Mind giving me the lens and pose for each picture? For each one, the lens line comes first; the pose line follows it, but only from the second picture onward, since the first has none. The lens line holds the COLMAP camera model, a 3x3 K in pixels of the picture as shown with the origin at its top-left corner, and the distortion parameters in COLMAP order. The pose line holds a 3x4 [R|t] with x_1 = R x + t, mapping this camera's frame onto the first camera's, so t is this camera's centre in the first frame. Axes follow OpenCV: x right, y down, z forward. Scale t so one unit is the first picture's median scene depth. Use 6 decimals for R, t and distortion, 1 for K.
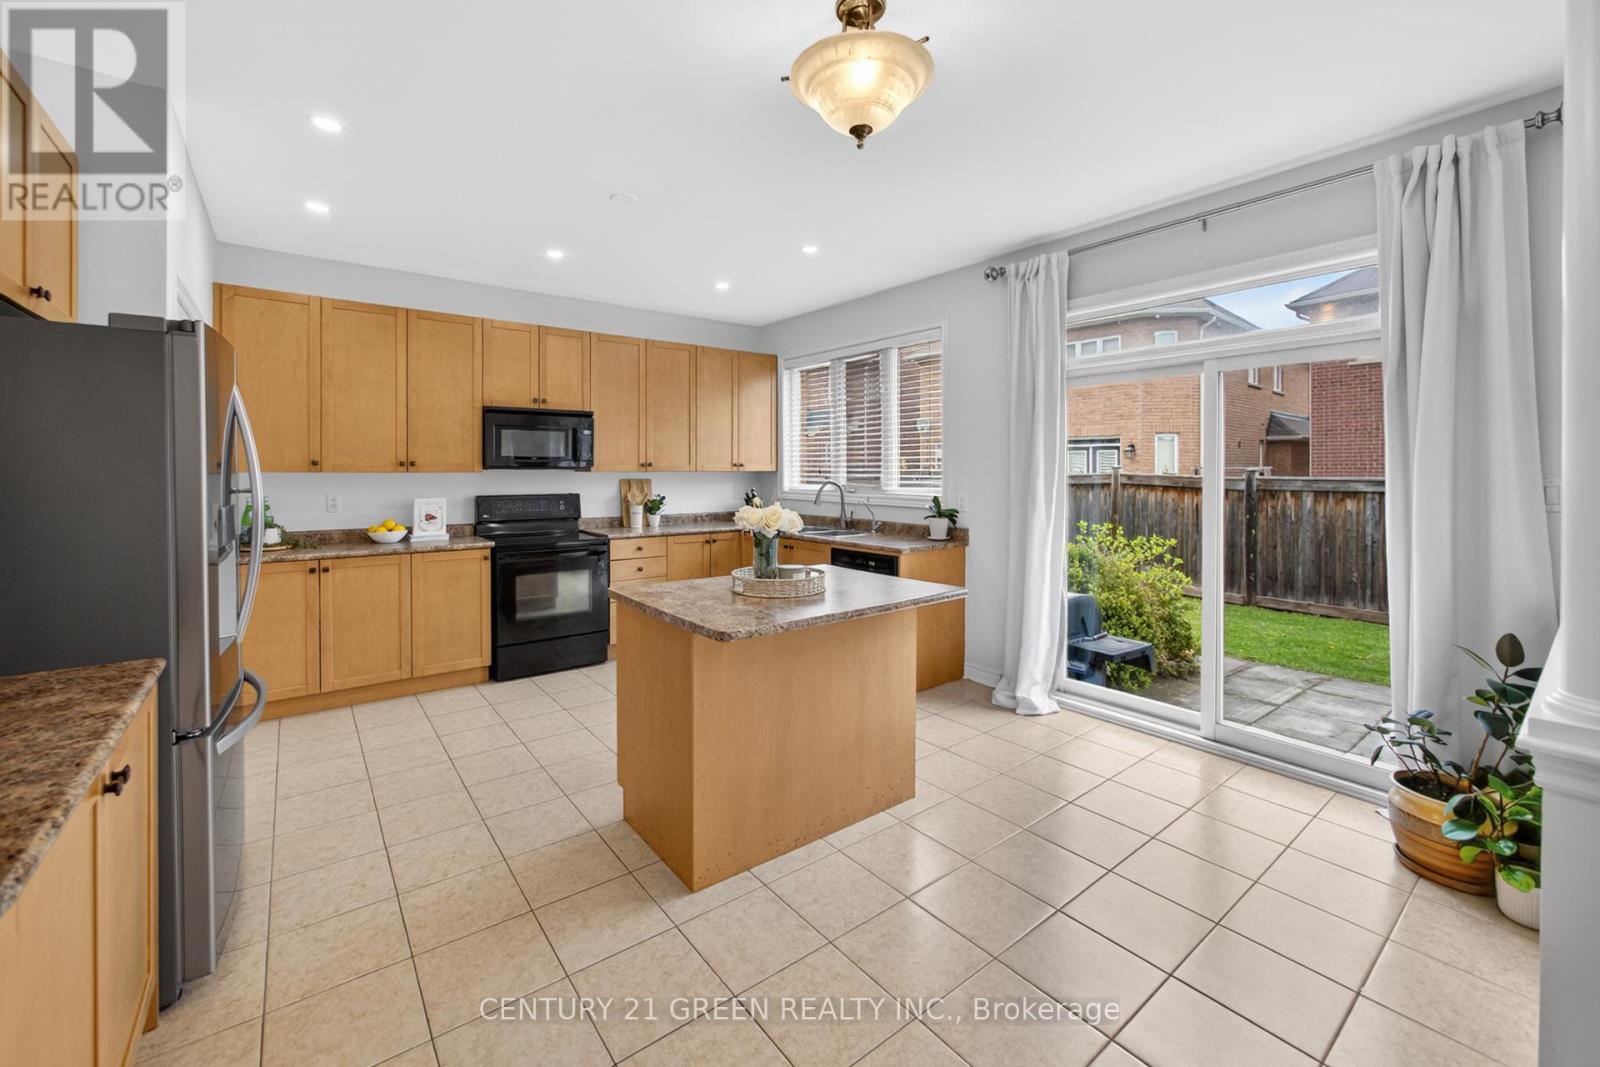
lens RADIAL K [[654.8, 0, 786.8], [0, 654.8, 473.3], [0, 0, 1]] dist [-0.001055, 0.000922]
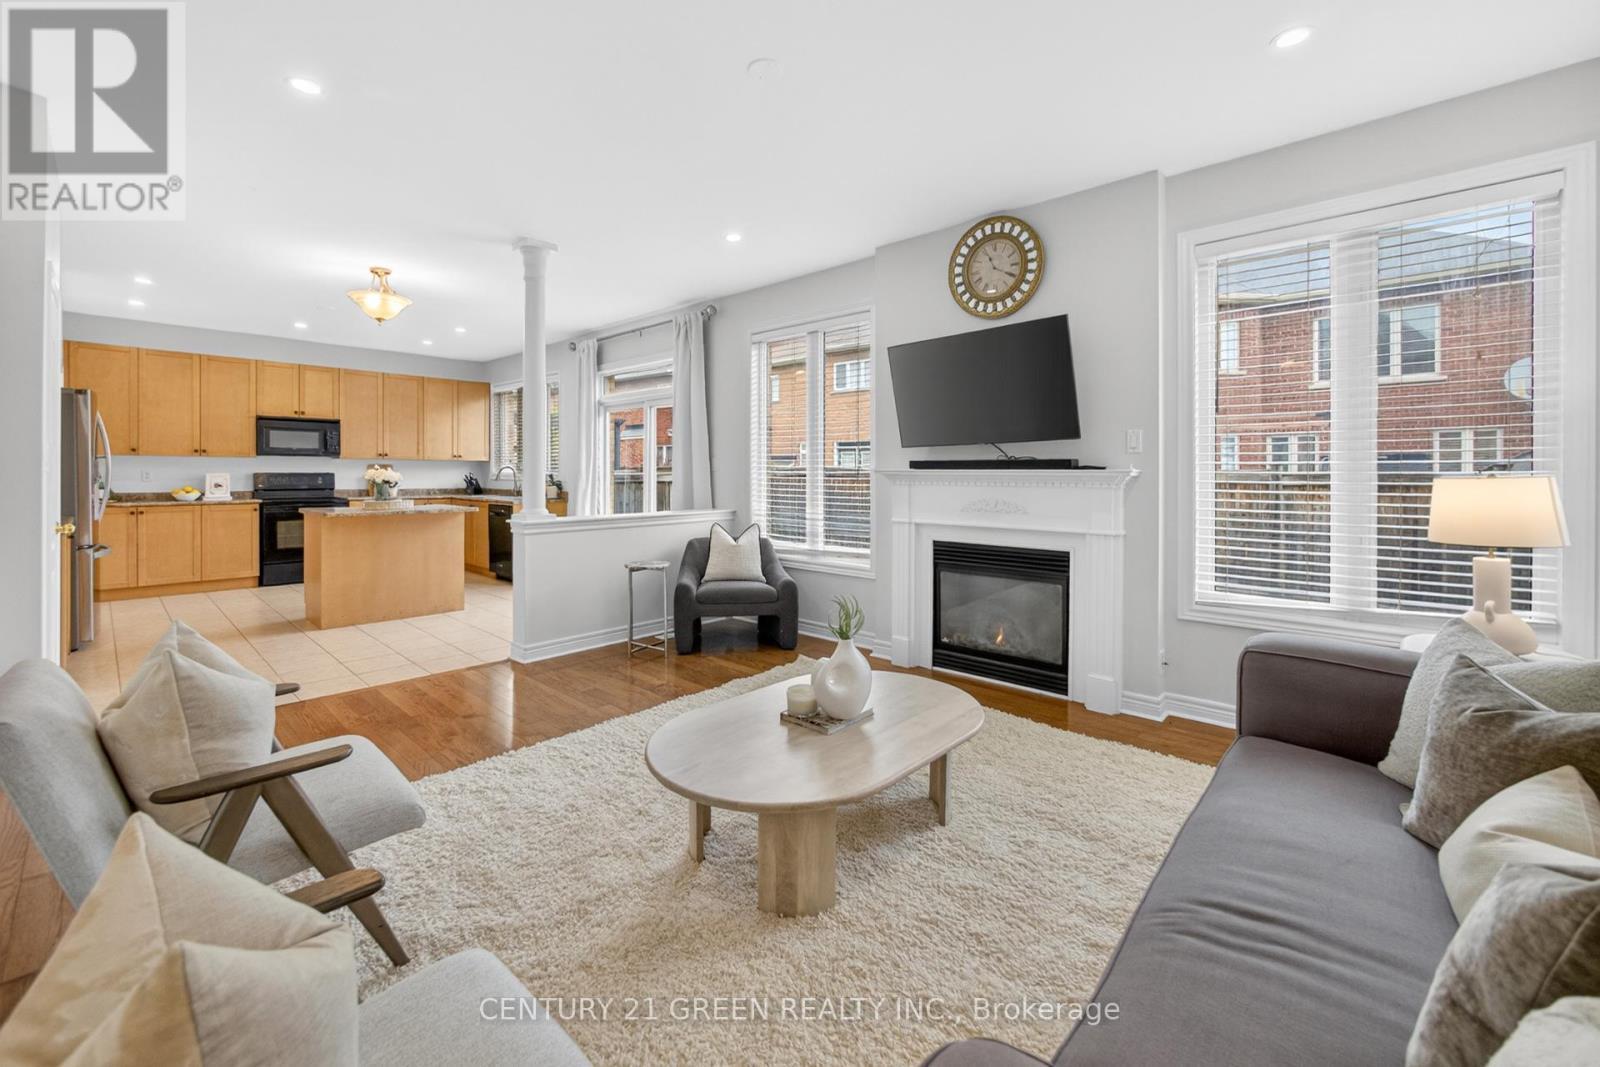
lens RADIAL K [[654.8, 0, 796.7], [0, 654.8, 474.4], [0, 0, 1]] dist [-0.001055, 0.000922]
pose [[0.983415, 0.006918, 0.181236, 0.530079], [-0.007499, 0.999969, 0.002523, 0.025971], [-0.181212, -0.003840, 0.983436, -0.787033]]
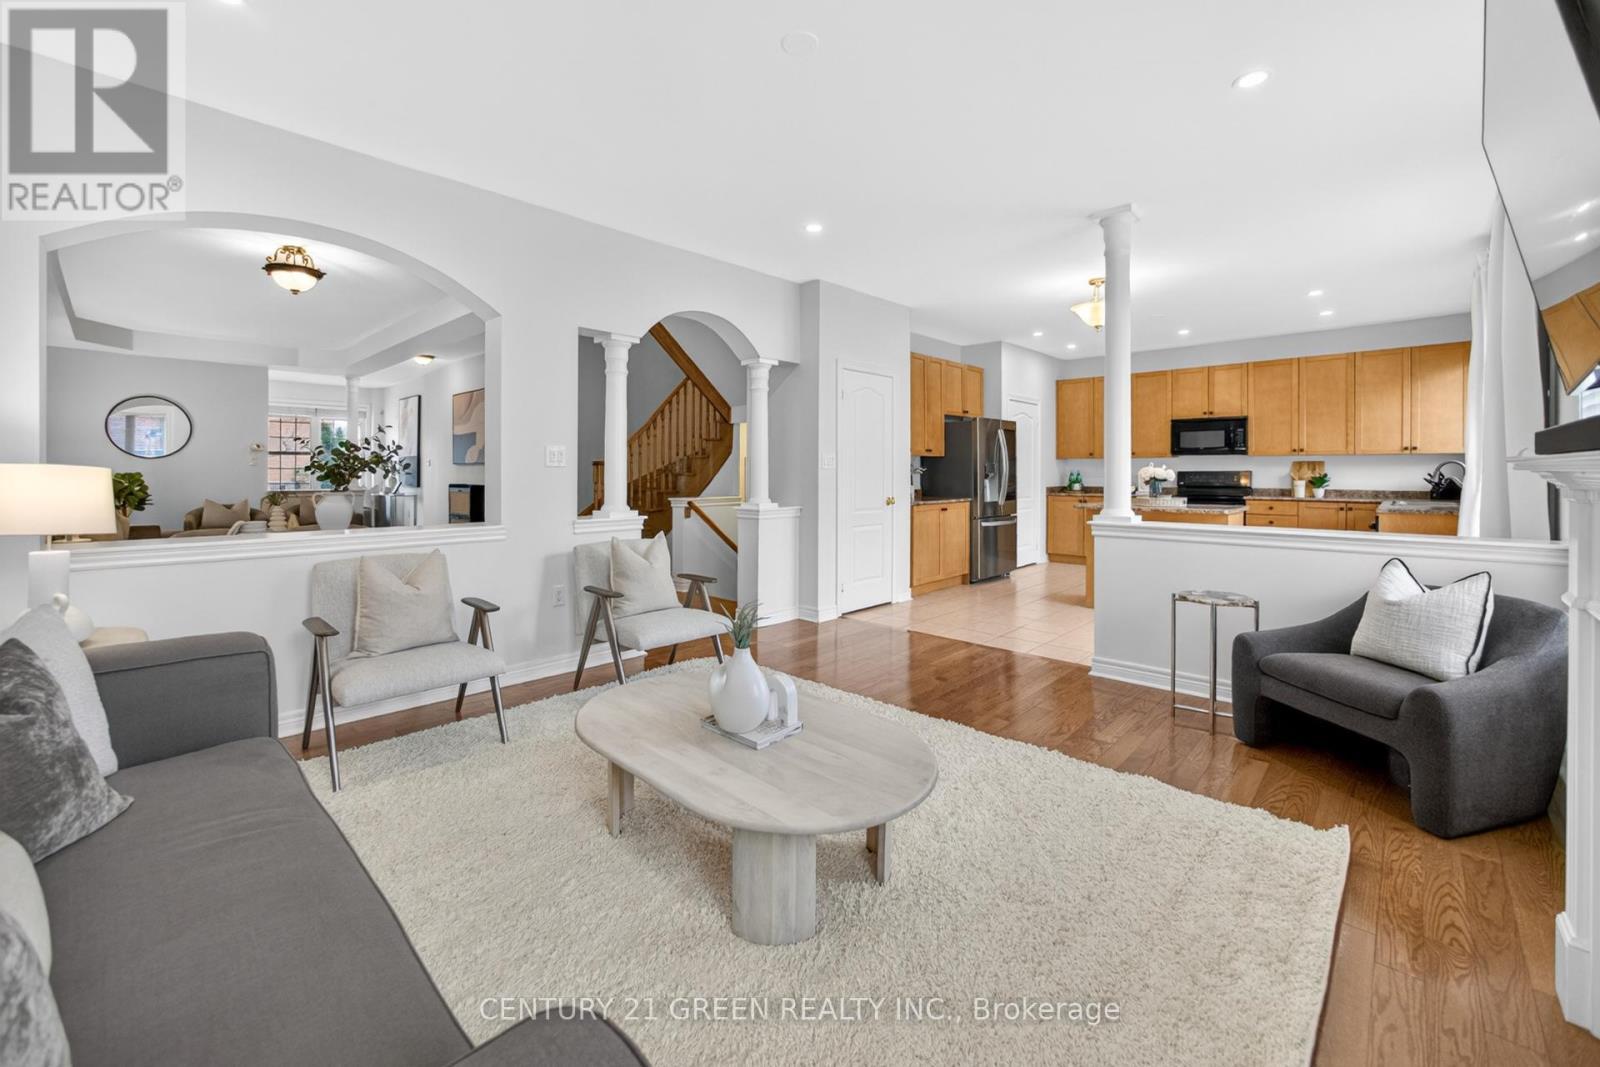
lens RADIAL K [[654.8, 0, 756.2], [0, 654.8, 475.5], [0, 0, 1]] dist [-0.001055, 0.000922]
pose [[0.124129, 0.012560, -0.992187, 1.145525], [0.001472, 0.999916, 0.012842, 0.023923], [0.992265, -0.003055, 0.124100, -0.334303]]
